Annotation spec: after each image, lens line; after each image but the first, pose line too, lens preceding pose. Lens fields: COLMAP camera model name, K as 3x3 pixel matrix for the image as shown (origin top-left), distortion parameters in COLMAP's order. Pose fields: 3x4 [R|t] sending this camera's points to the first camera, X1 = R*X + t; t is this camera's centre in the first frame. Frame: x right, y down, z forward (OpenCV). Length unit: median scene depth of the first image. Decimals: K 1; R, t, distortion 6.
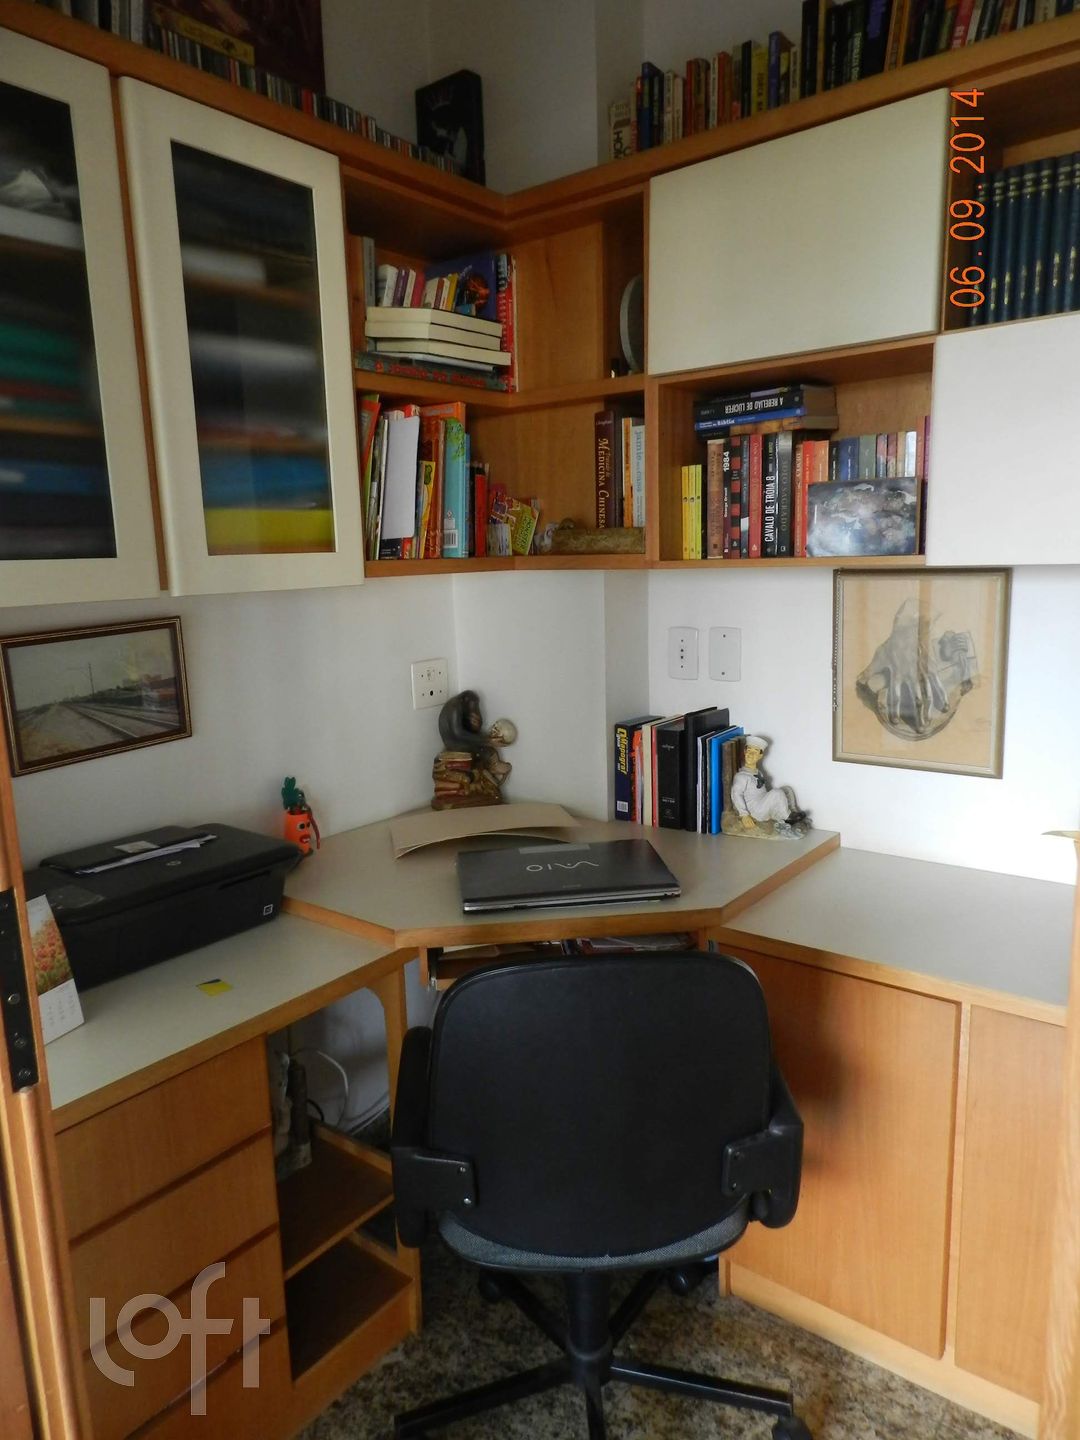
lens RADIAL K [[978.0, 0, 537.4], [0, 978.0, 721.7], [0, 0, 1]] dist [0.021531, -0.010334]
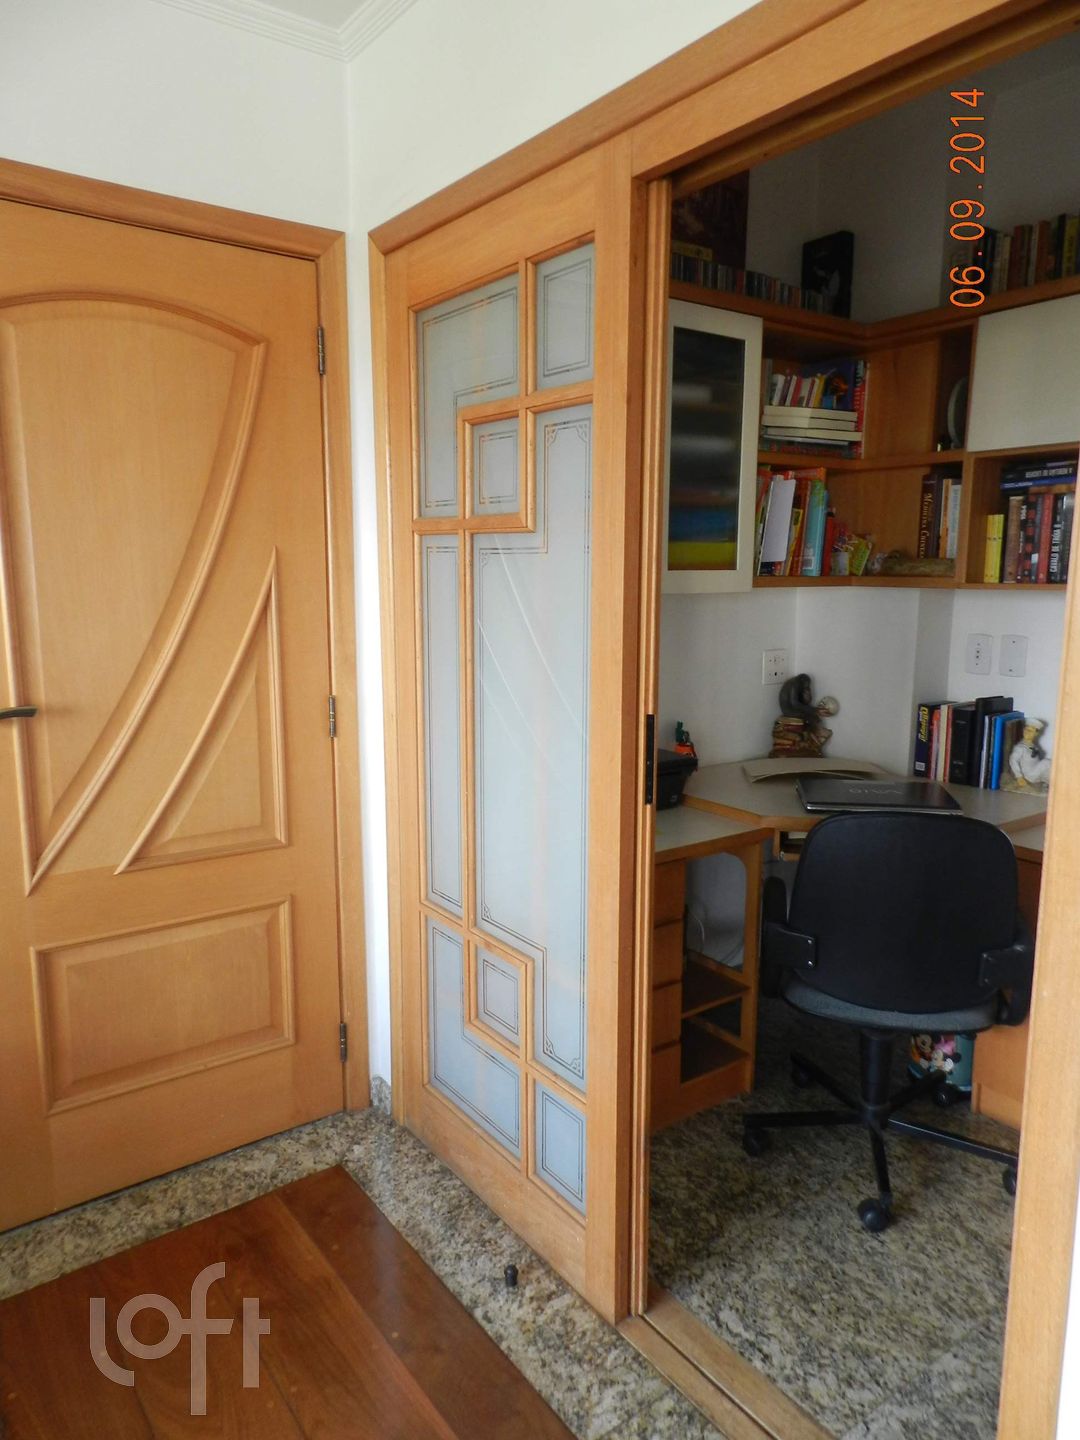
lens RADIAL K [[978.0, 0, 535.9], [0, 978.0, 718.8], [0, 0, 1]] dist [0.021531, -0.010334]
pose [[0.959424, 0.075213, -0.271749, -0.063761], [-0.079663, 0.996807, -0.005363, 0.080460], [0.270478, 0.026793, 0.962353, -0.481778]]
